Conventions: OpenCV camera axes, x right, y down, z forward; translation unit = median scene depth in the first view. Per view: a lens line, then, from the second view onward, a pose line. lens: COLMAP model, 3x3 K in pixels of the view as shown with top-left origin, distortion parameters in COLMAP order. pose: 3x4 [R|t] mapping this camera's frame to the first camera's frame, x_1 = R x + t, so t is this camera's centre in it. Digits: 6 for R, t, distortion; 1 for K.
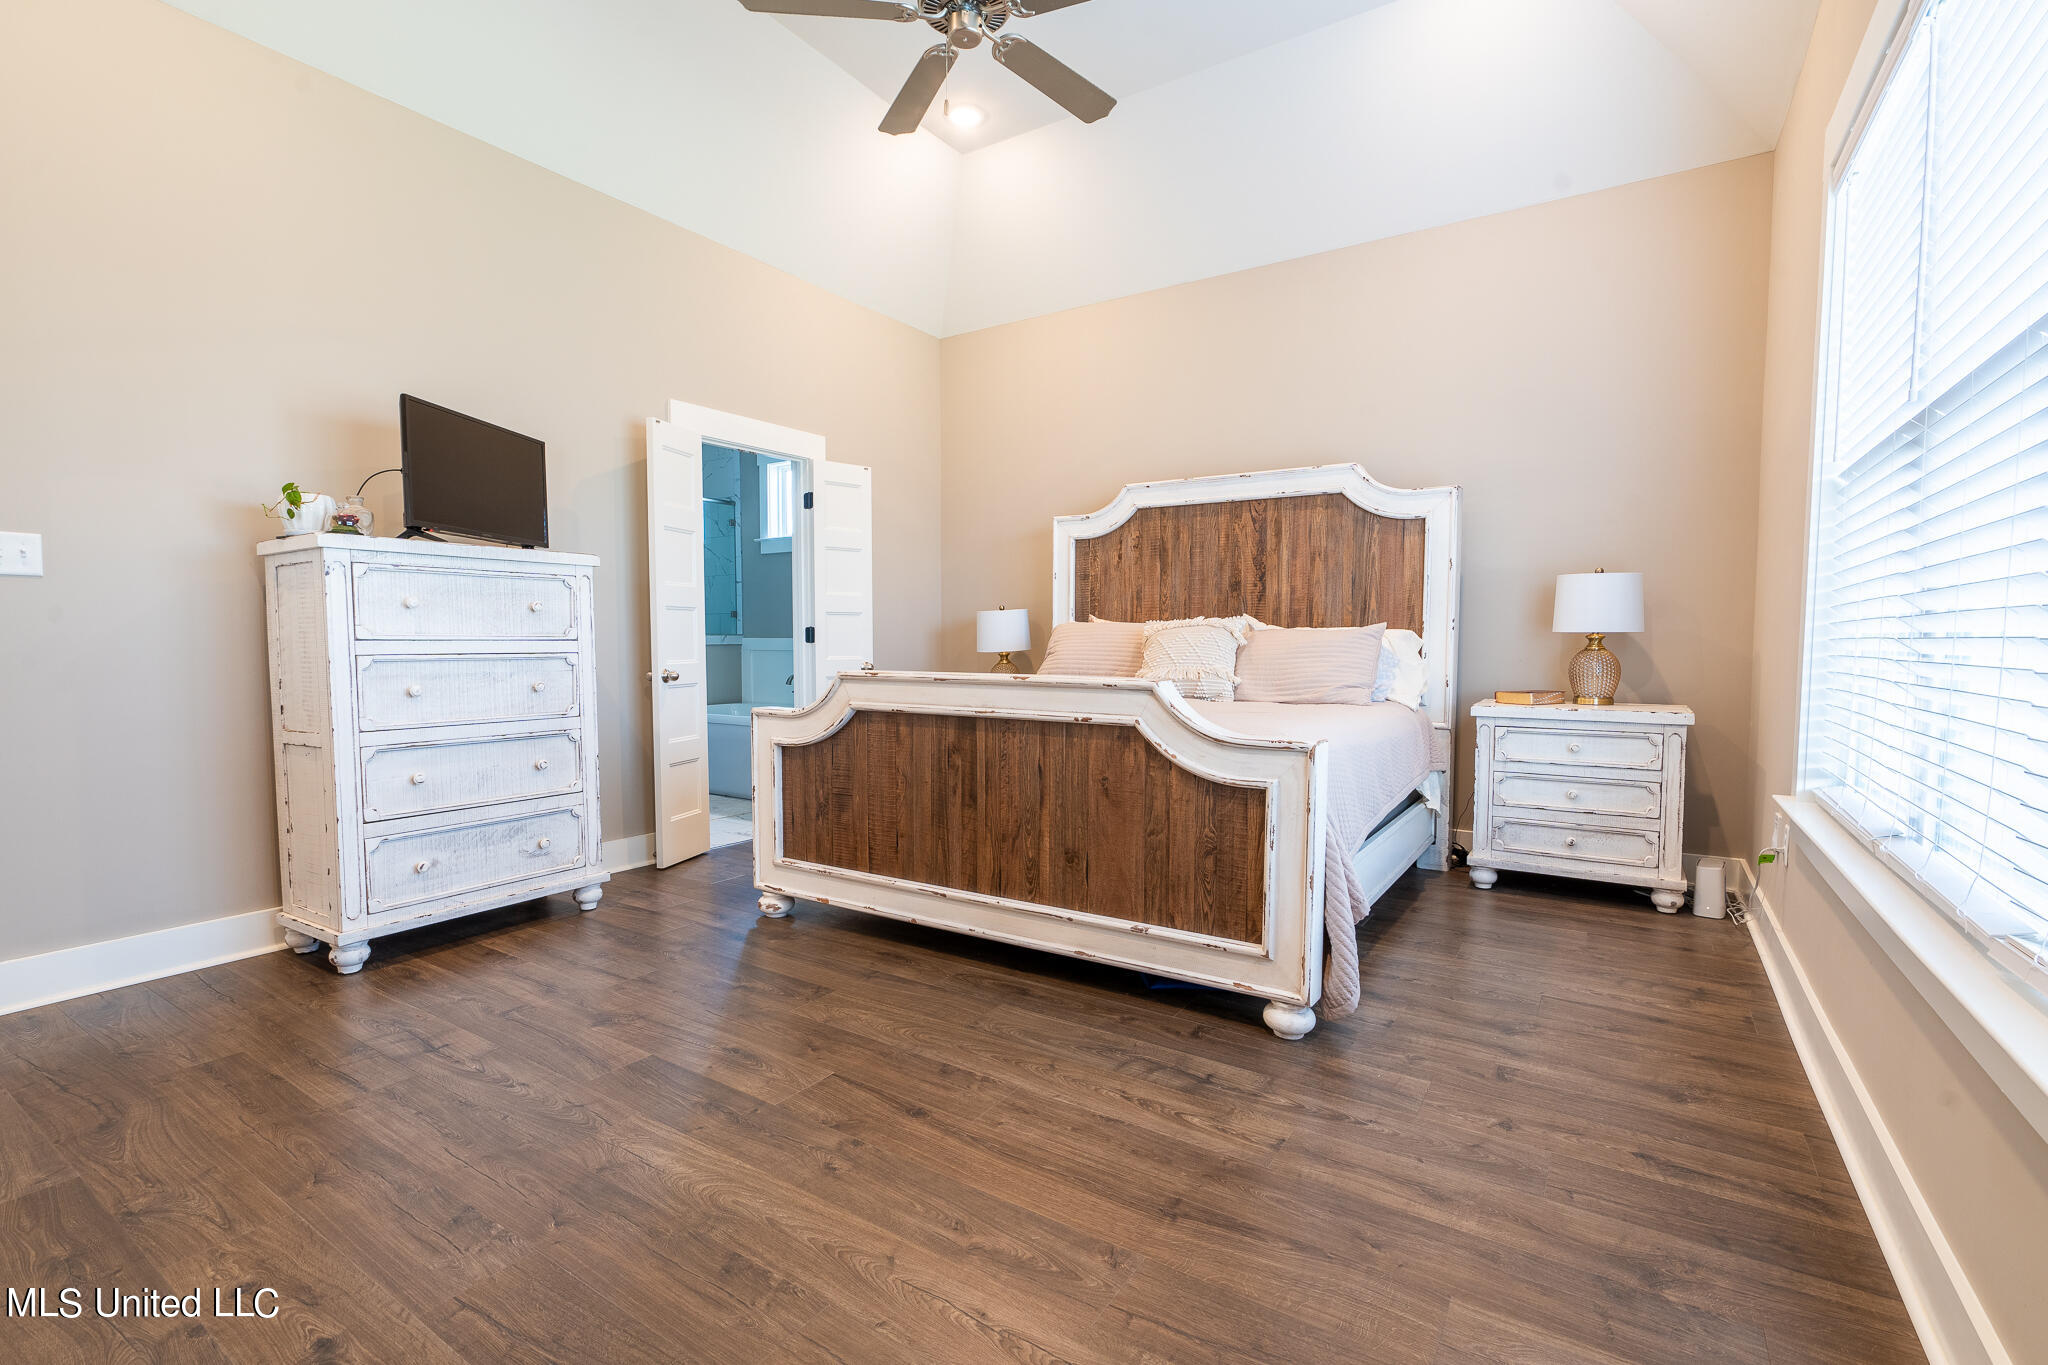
lens RADIAL K [[936.6, 0, 1019.8], [0, 936.6, 693.3], [0, 0, 1]] dist [-0.017990, 0.000471]
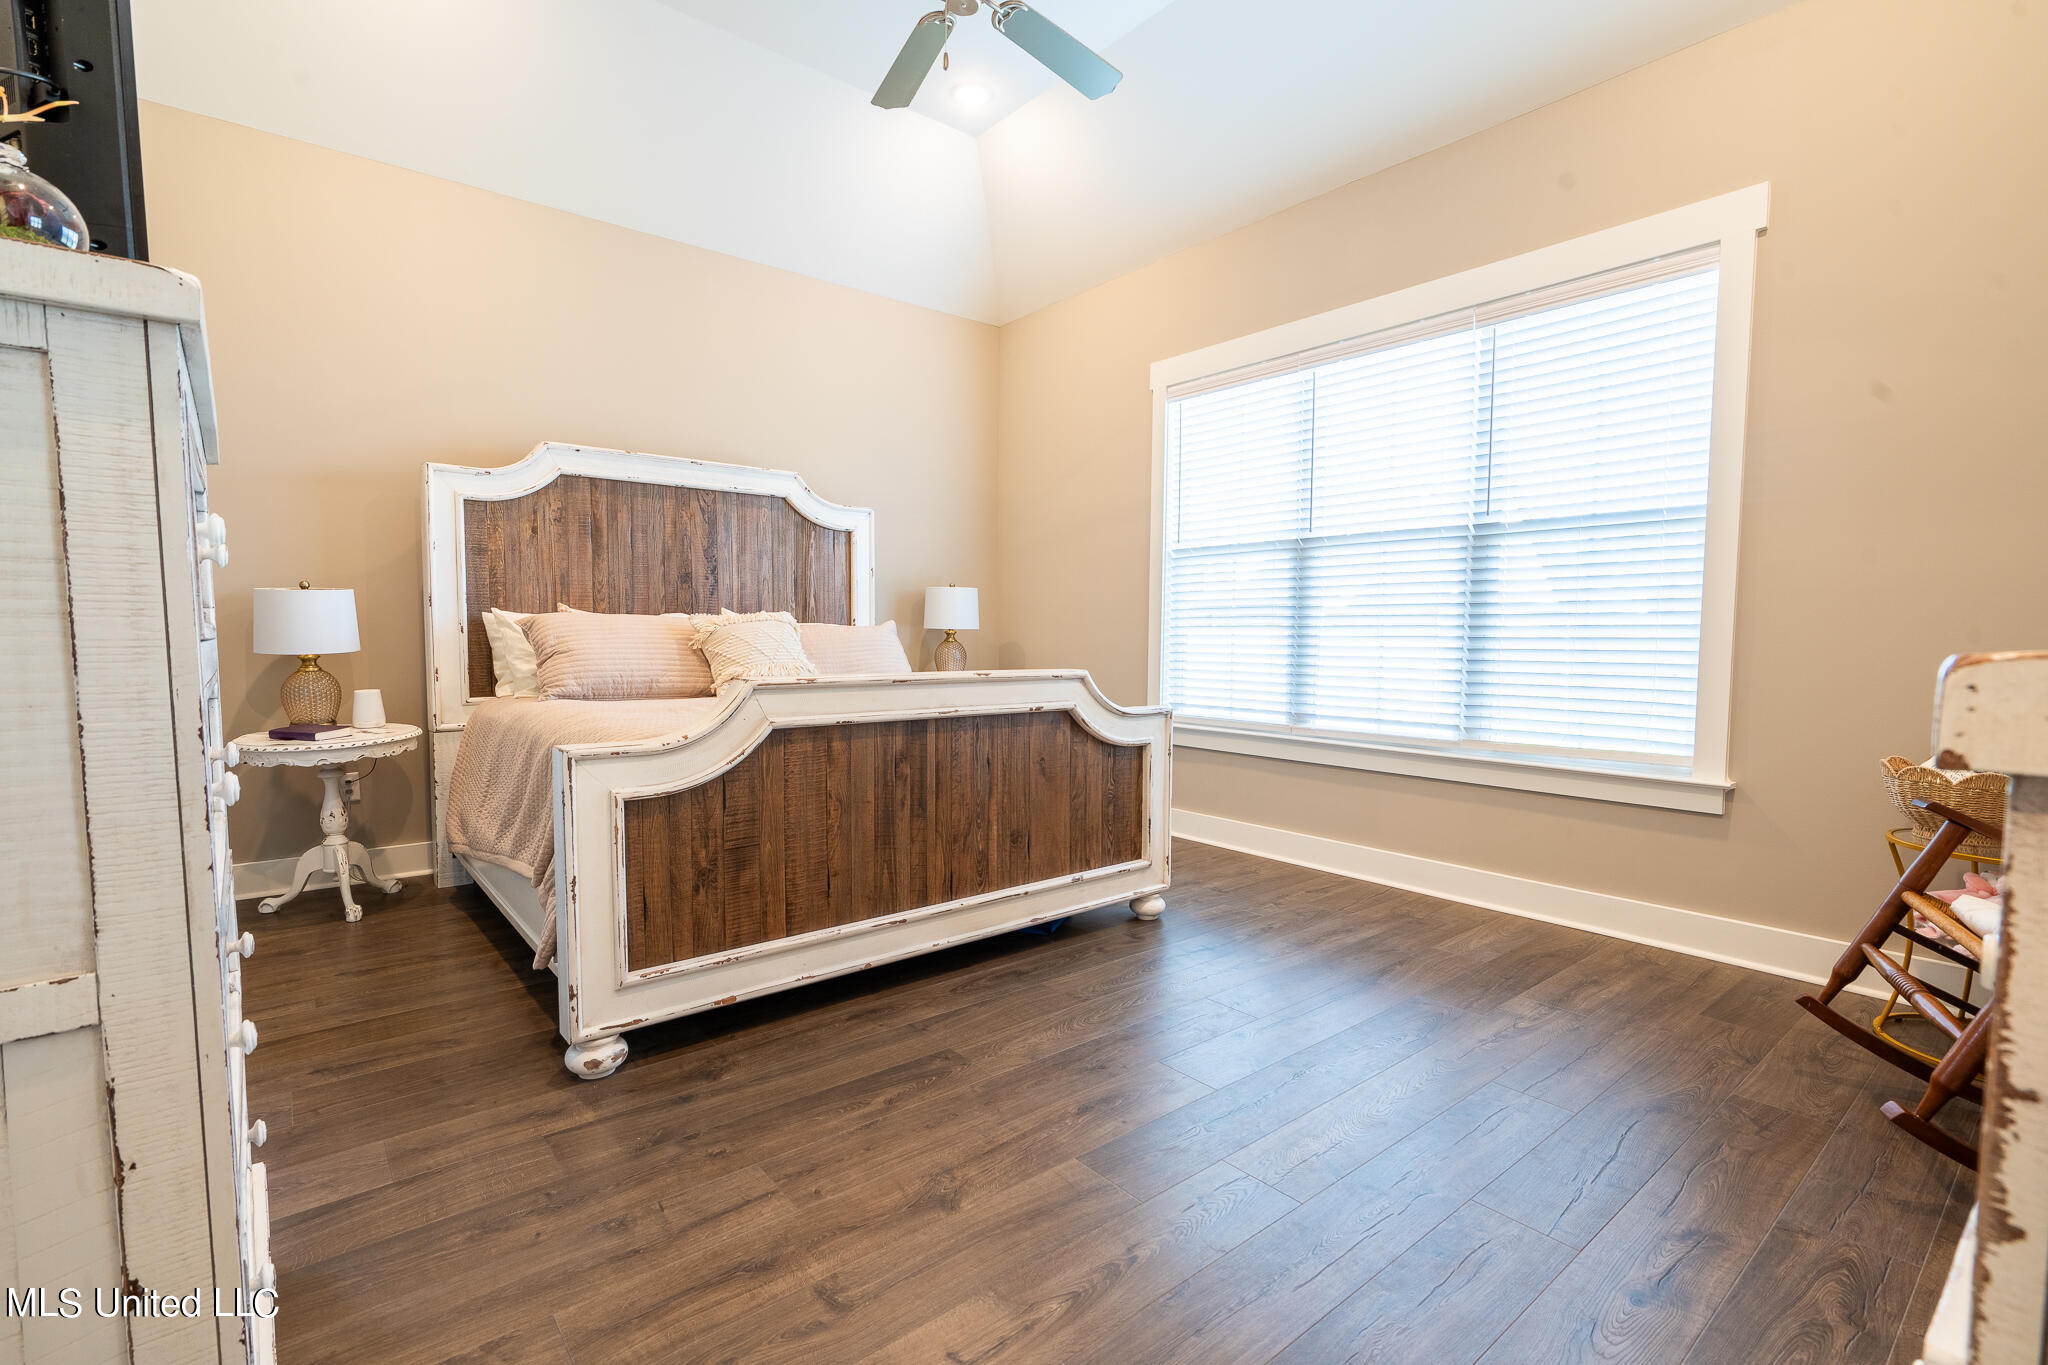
lens RADIAL K [[936.6, 0, 1039.1], [0, 936.6, 694.4], [0, 0, 1]] dist [-0.017990, 0.000471]
pose [[0.278927, -0.061967, 0.958311, -0.895637], [0.052412, 0.997411, 0.049240, -0.038627], [-0.958881, 0.036493, 0.281453, 0.617358]]
